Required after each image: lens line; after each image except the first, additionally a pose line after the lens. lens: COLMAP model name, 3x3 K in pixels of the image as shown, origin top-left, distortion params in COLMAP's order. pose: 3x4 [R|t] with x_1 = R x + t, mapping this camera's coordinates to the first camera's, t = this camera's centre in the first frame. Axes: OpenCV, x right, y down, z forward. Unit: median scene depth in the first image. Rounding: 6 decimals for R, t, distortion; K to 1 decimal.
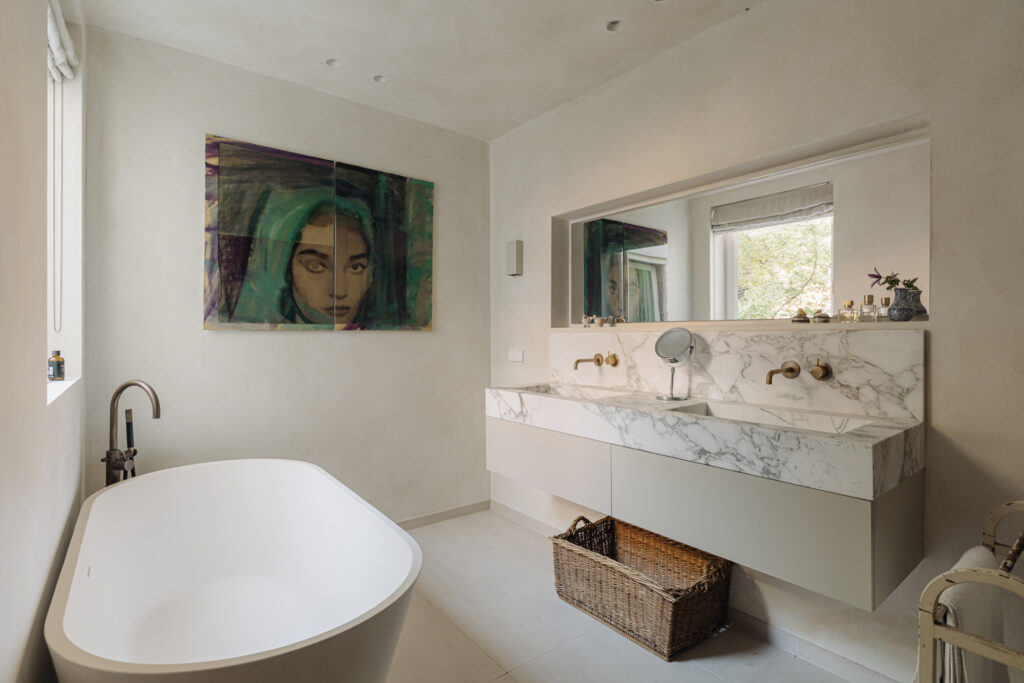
lens RADIAL K [[487.0, 0, 512.0], [0, 487.0, 341.5], [0, 0, 1]] dist [-0.018247, 0.000235]
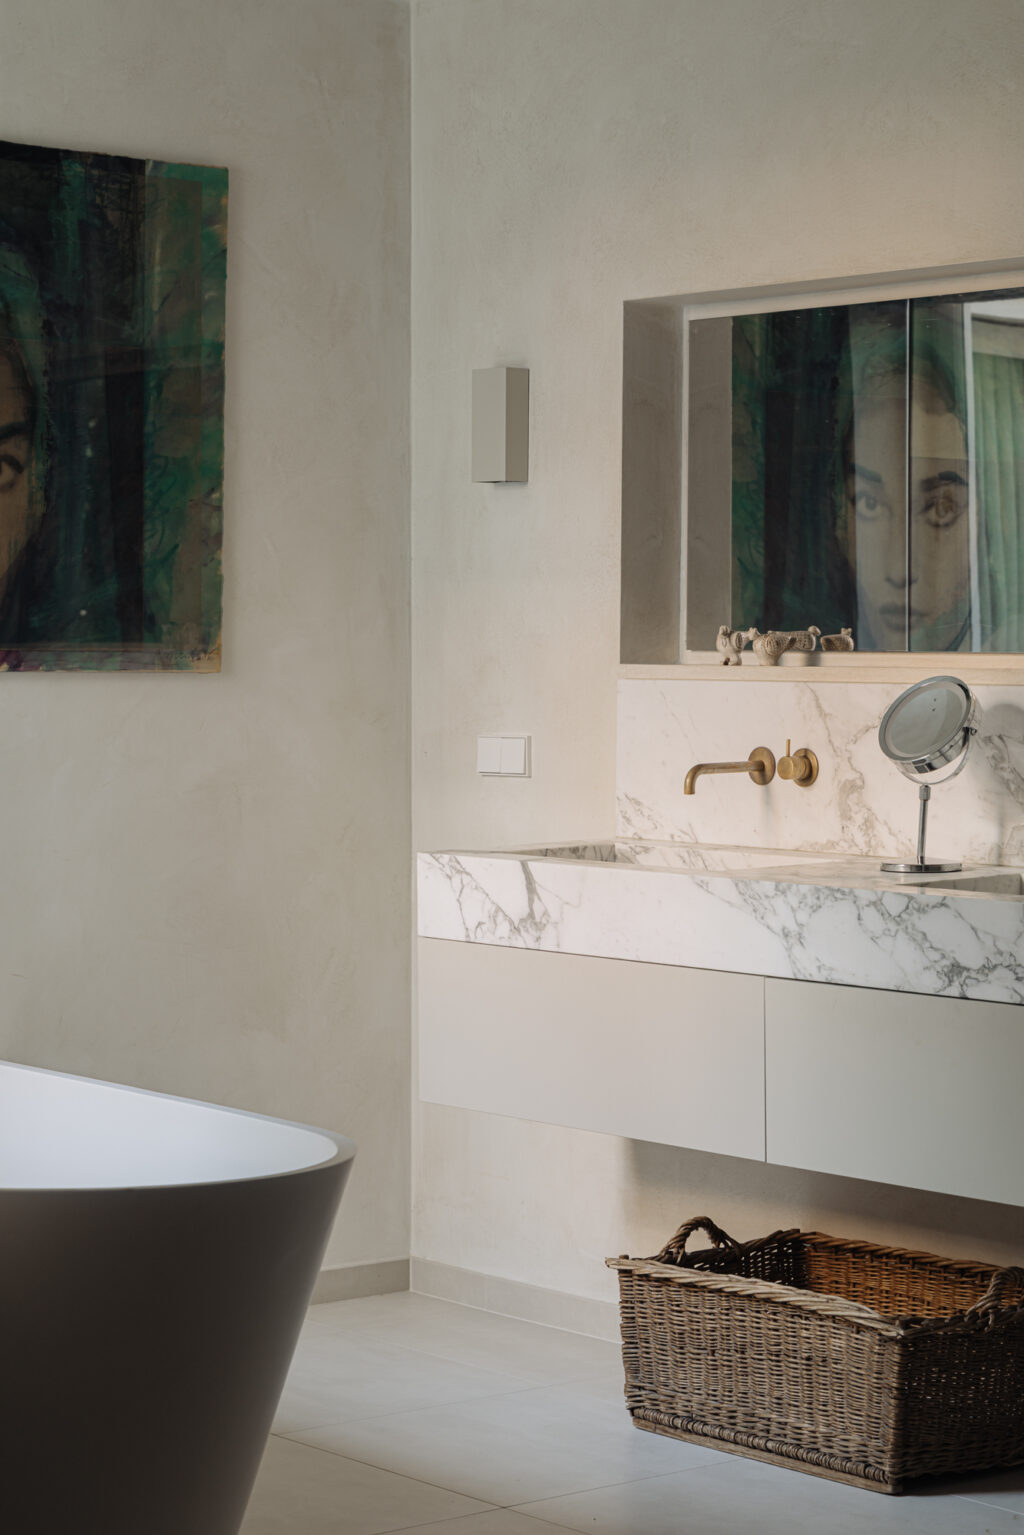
lens RADIAL K [[3342.4, 0, 512.0], [0, 3342.4, 767.5], [0, 0, 1]] dist [0.055473, 0.064918]
pose [[0.999349, 0.002112, 0.036011, -0.073682], [-0.003095, 0.999624, 0.027253, -0.022786], [-0.035939, -0.027347, 0.998980, -1.274035]]
